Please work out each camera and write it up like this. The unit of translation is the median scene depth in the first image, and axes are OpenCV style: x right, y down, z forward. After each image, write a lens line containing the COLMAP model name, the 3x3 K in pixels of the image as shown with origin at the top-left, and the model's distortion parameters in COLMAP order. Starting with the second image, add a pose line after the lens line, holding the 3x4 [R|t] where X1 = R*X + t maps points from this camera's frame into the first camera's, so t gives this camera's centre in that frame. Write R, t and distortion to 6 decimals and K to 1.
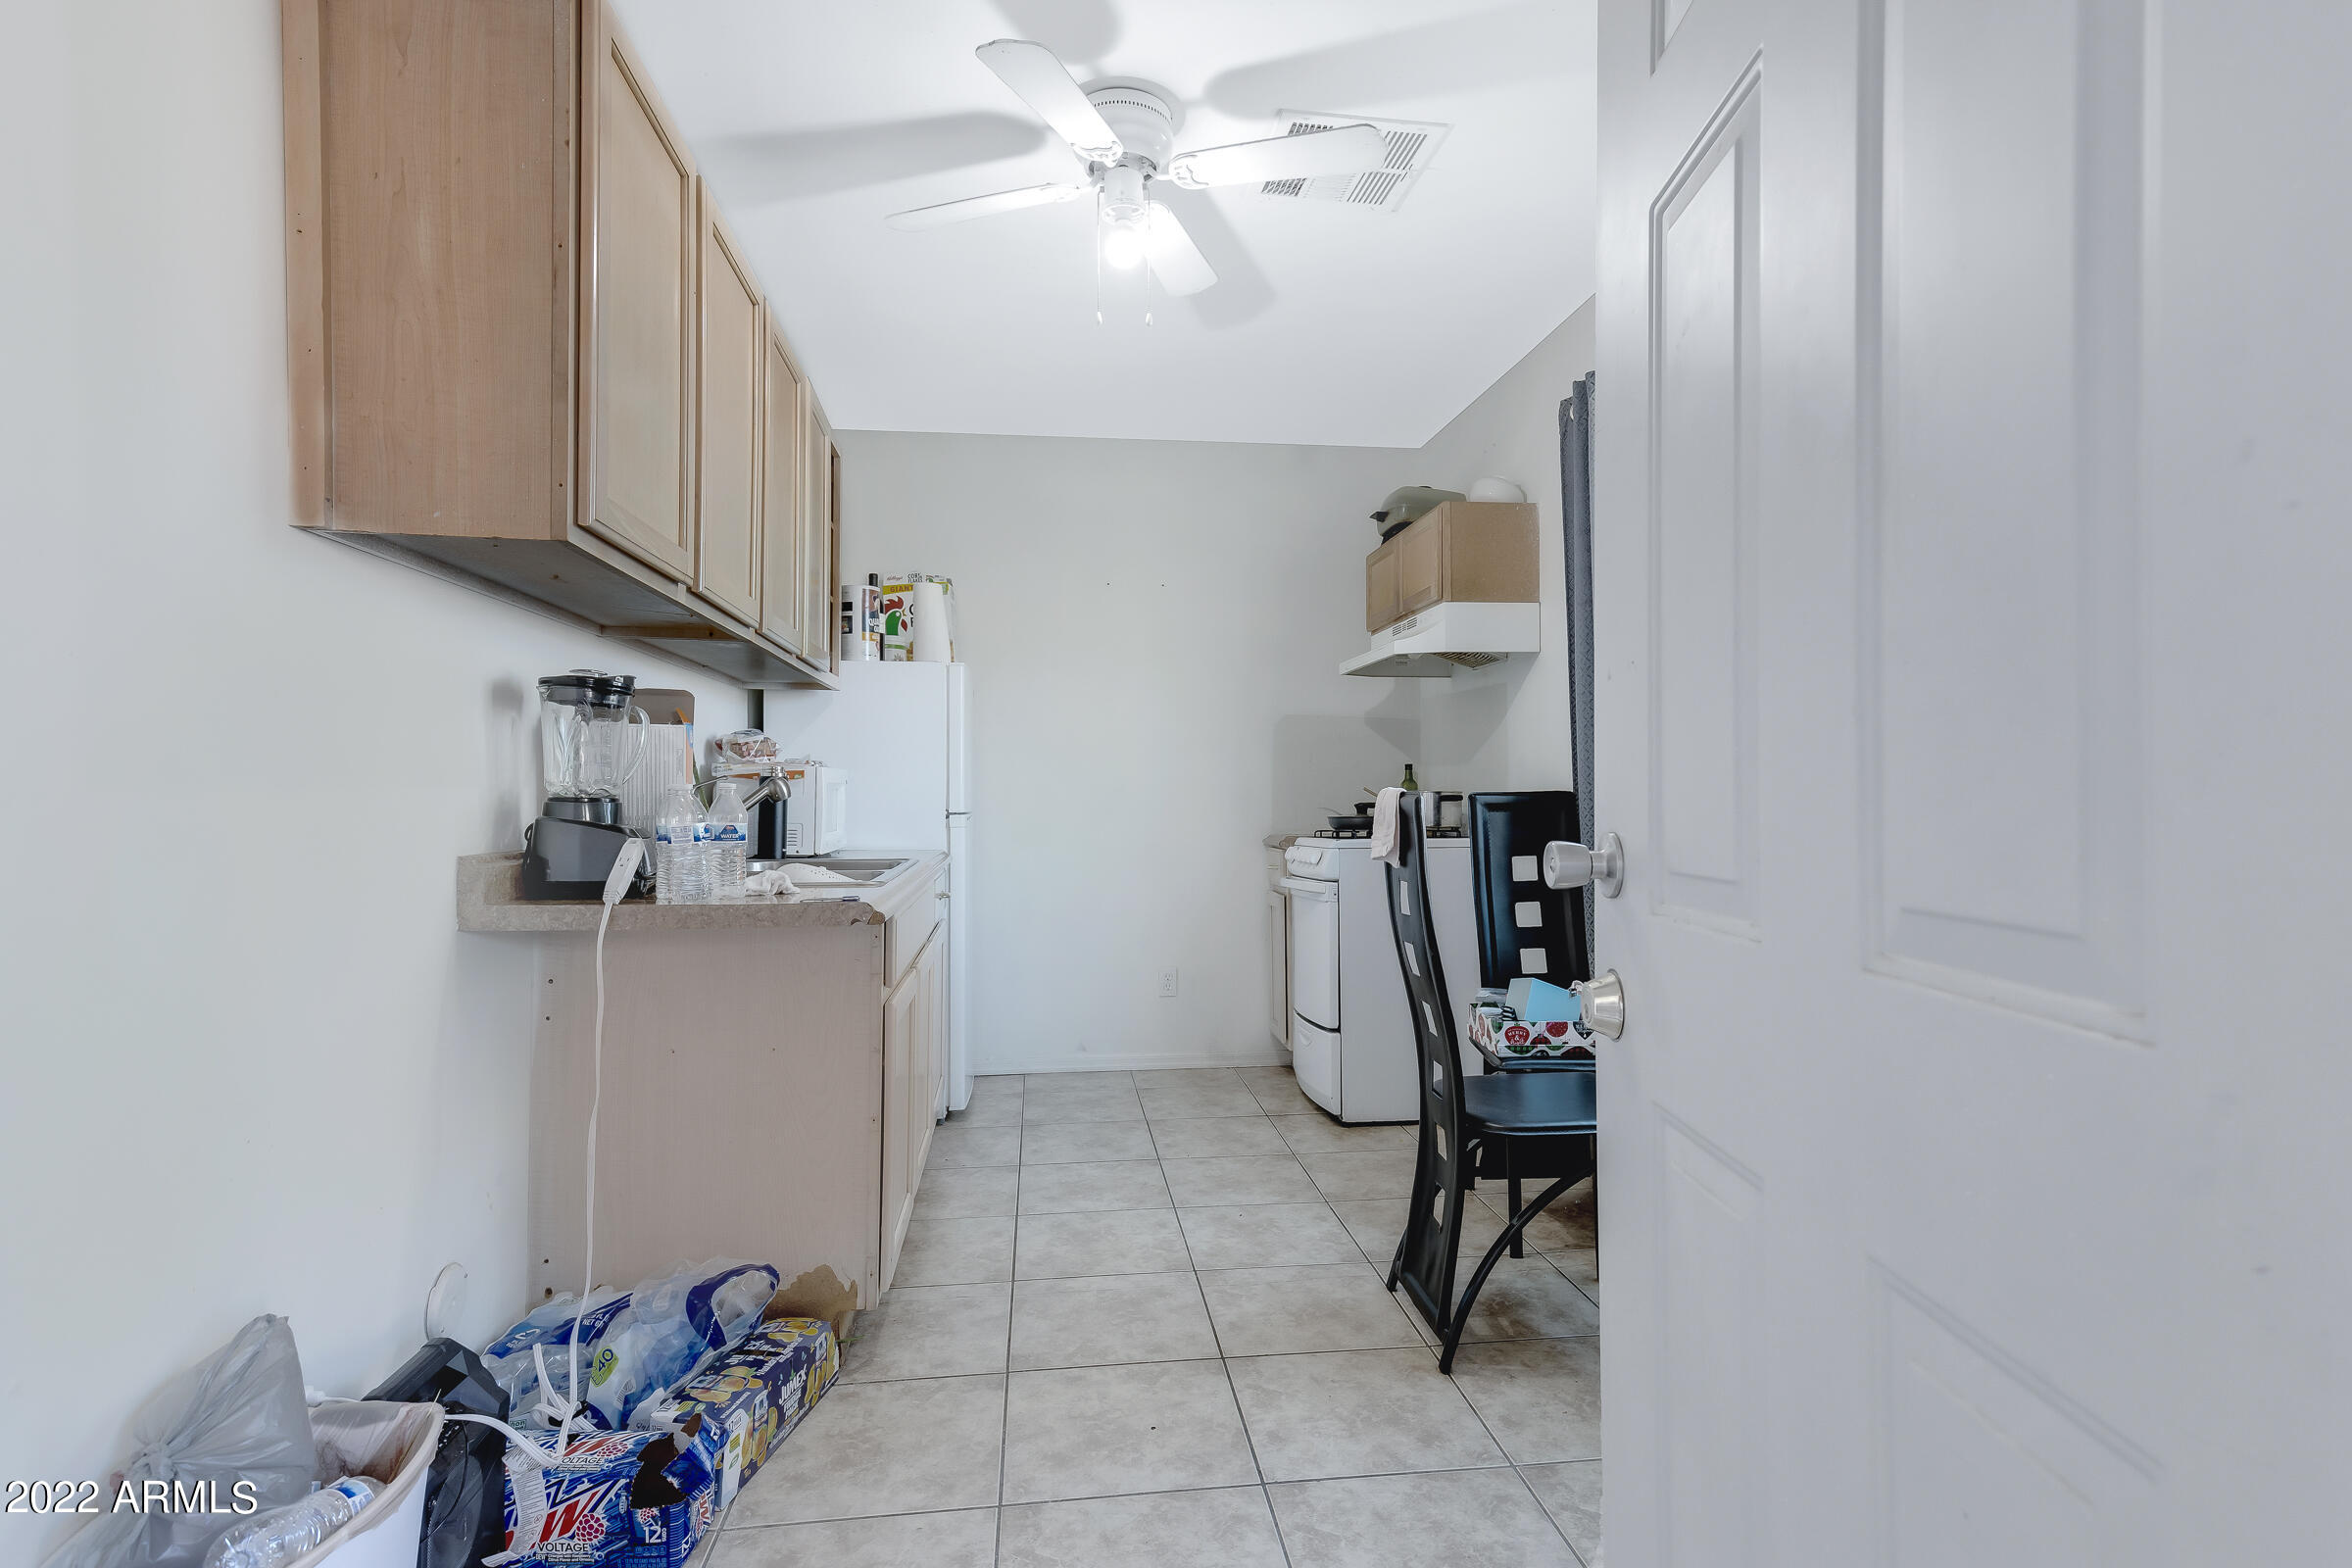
lens RADIAL K [[1124.1, 0, 1145.3], [0, 1124.1, 776.5], [0, 0, 1]] dist [0.020185, -0.000257]
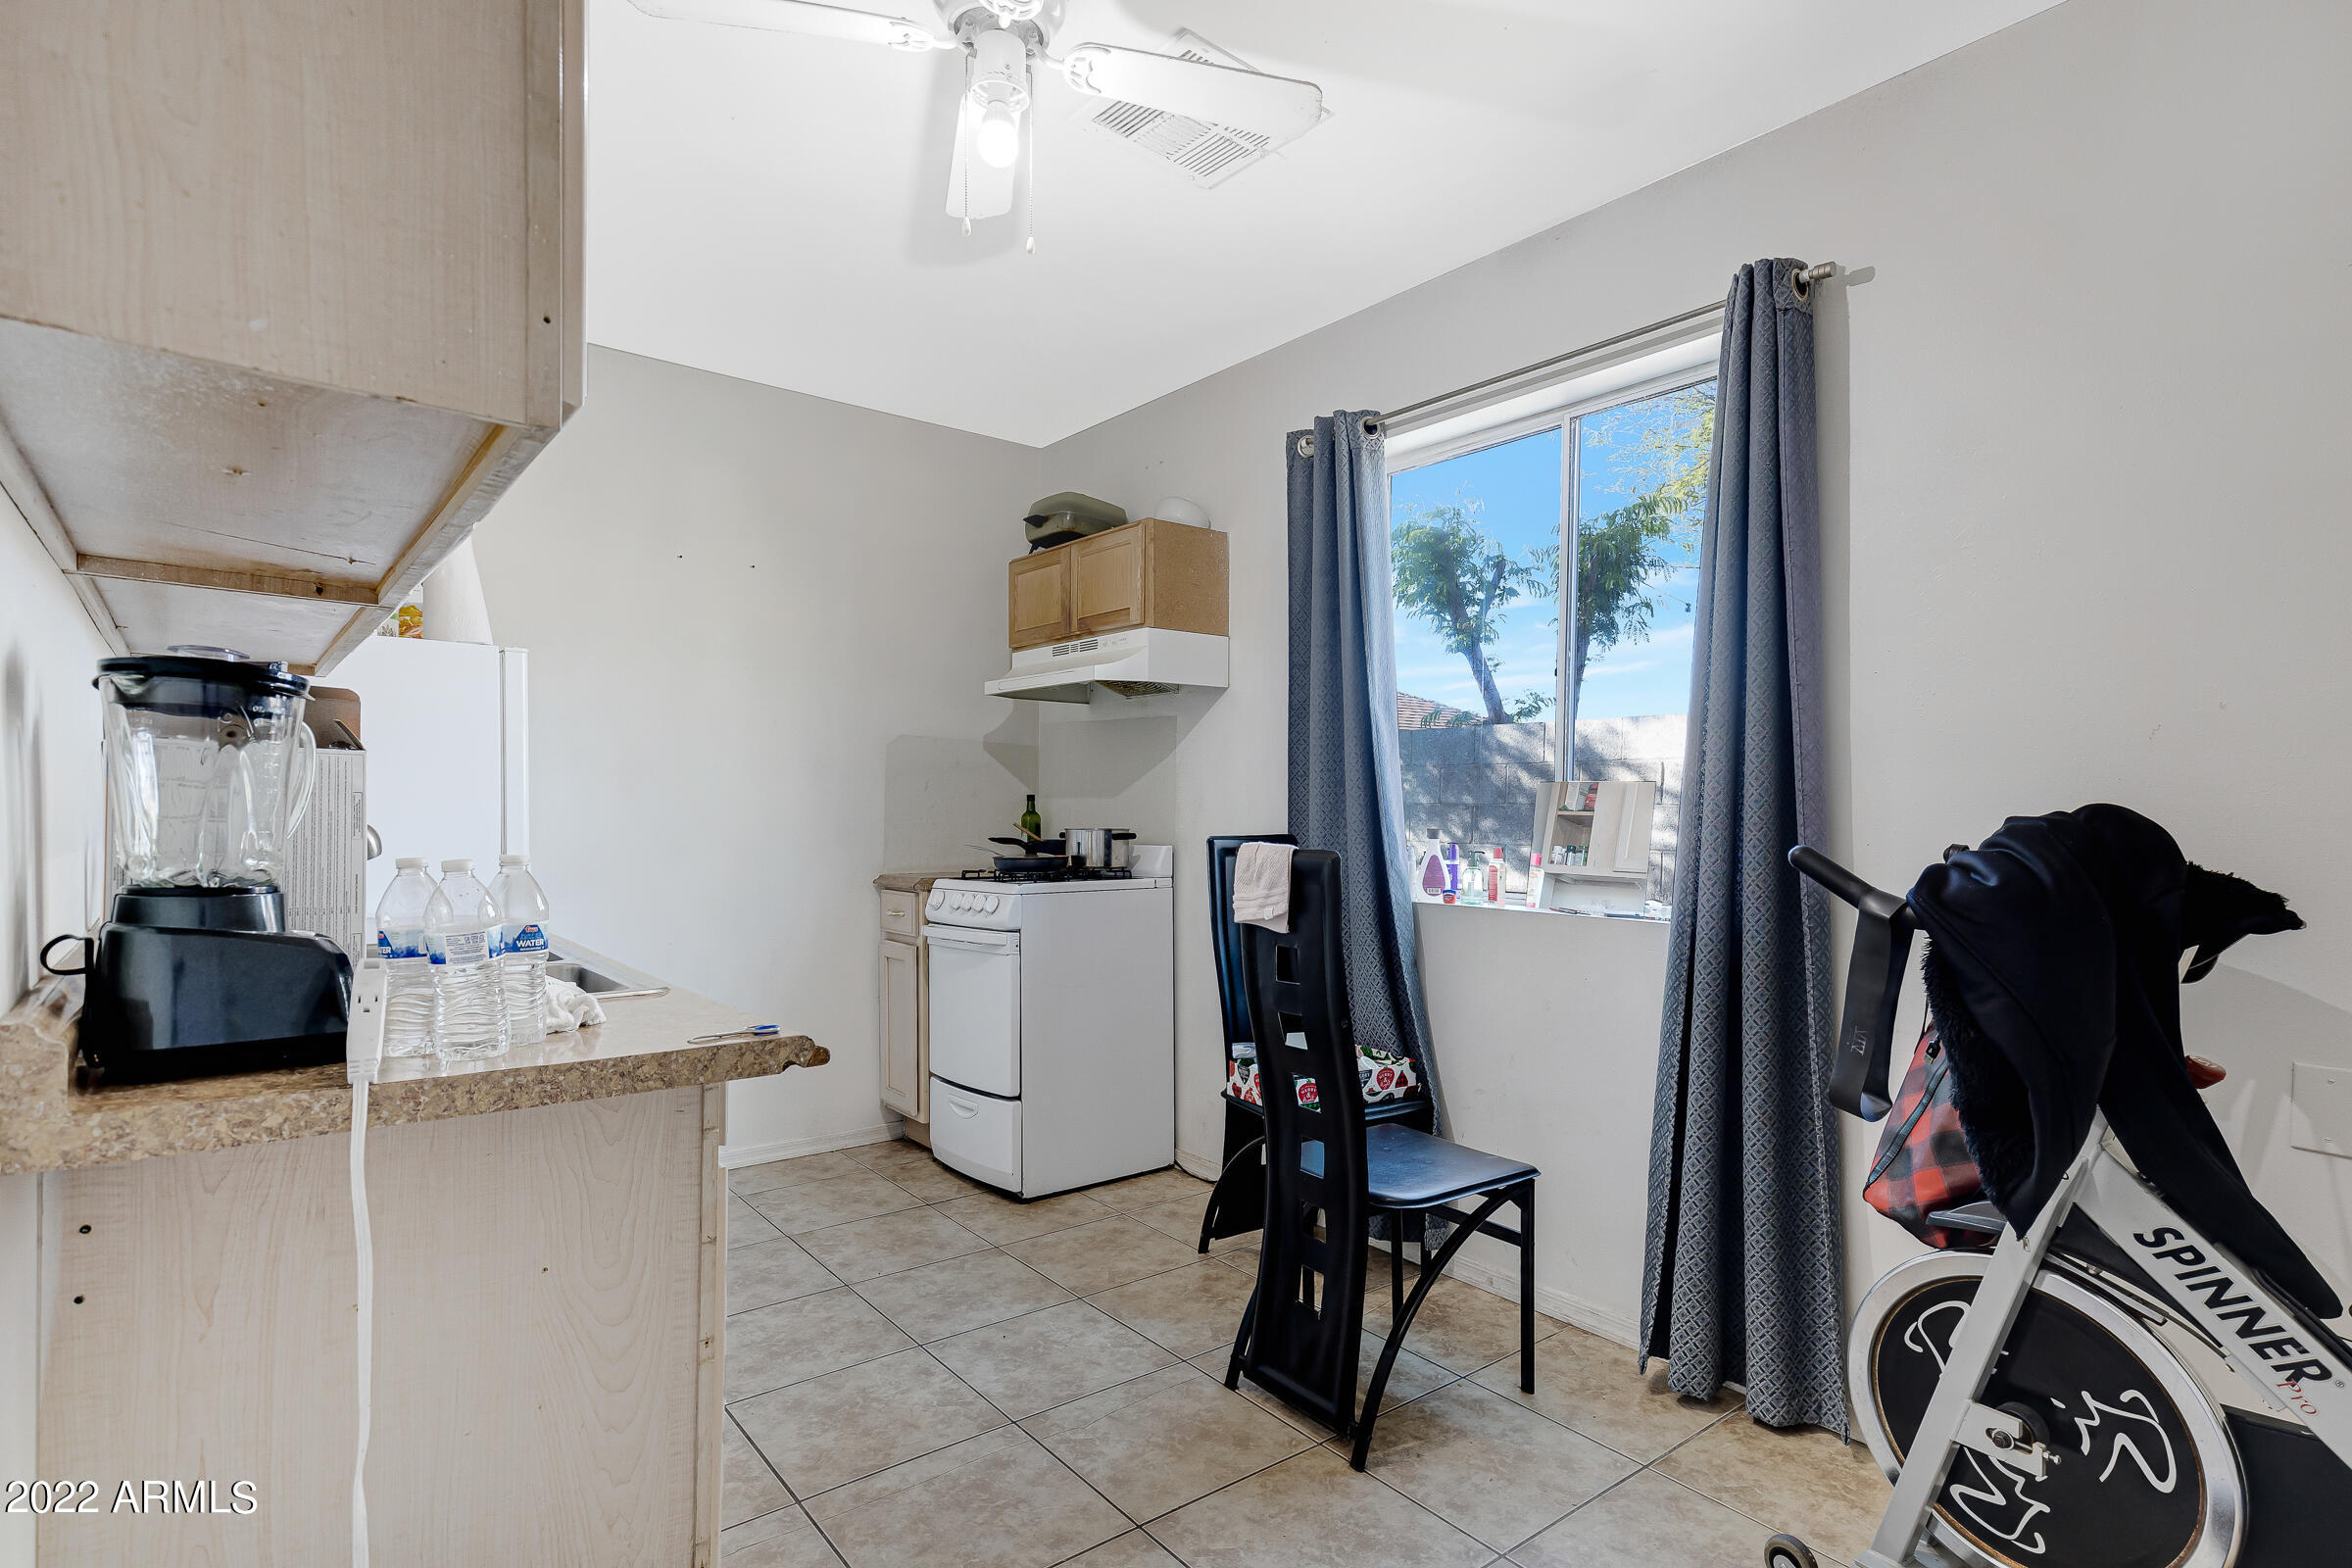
lens RADIAL K [[1181.1, 0, 1171.2], [0, 1181.1, 831.6], [0, 0, 1]] dist [0.020795, 0.000010]
pose [[0.853034, -0.002600, 0.521849, -0.216157], [-0.016702, 0.999339, 0.032279, -0.017502], [-0.521589, -0.036251, 0.852427, 0.147650]]
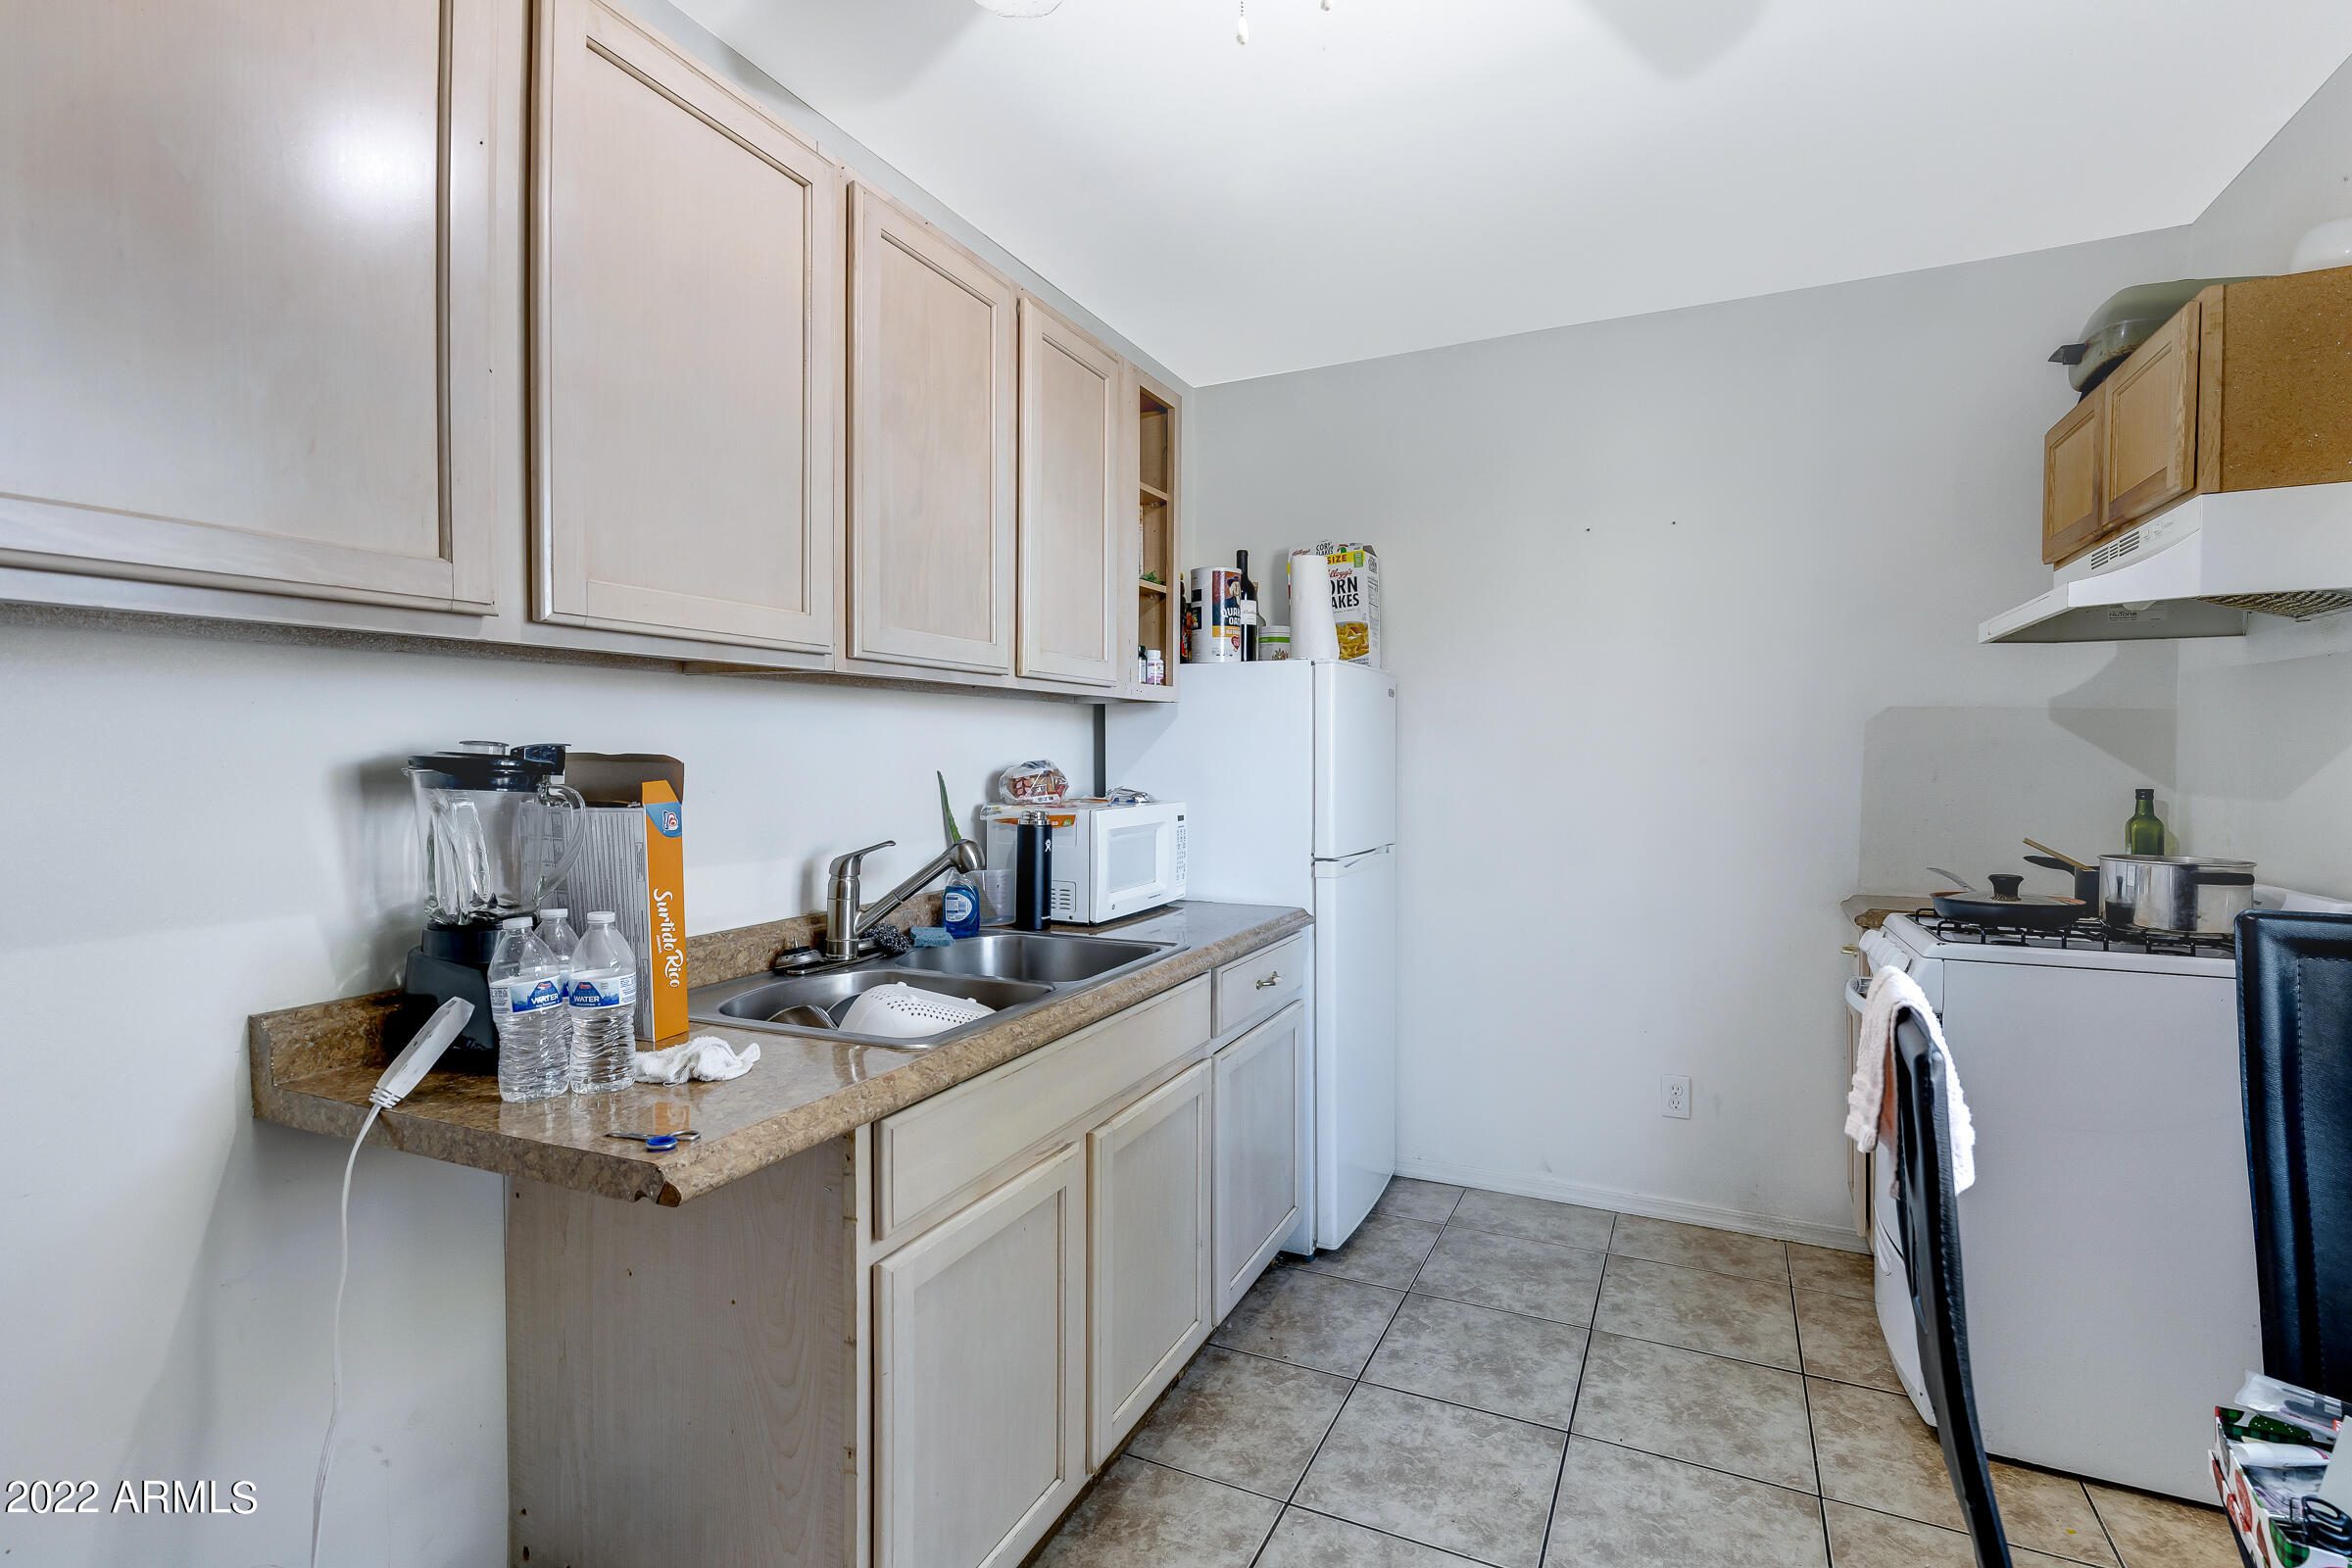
lens RADIAL K [[1080.8, 0, 1180.9], [0, 1080.8, 778.2], [0, 0, 1]] dist [0.016185, -0.000359]
pose [[0.857790, 0.010870, -0.513885, 0.125624], [0.006836, 0.999447, 0.032552, -0.047766], [0.513954, -0.031436, 0.857241, 0.342445]]
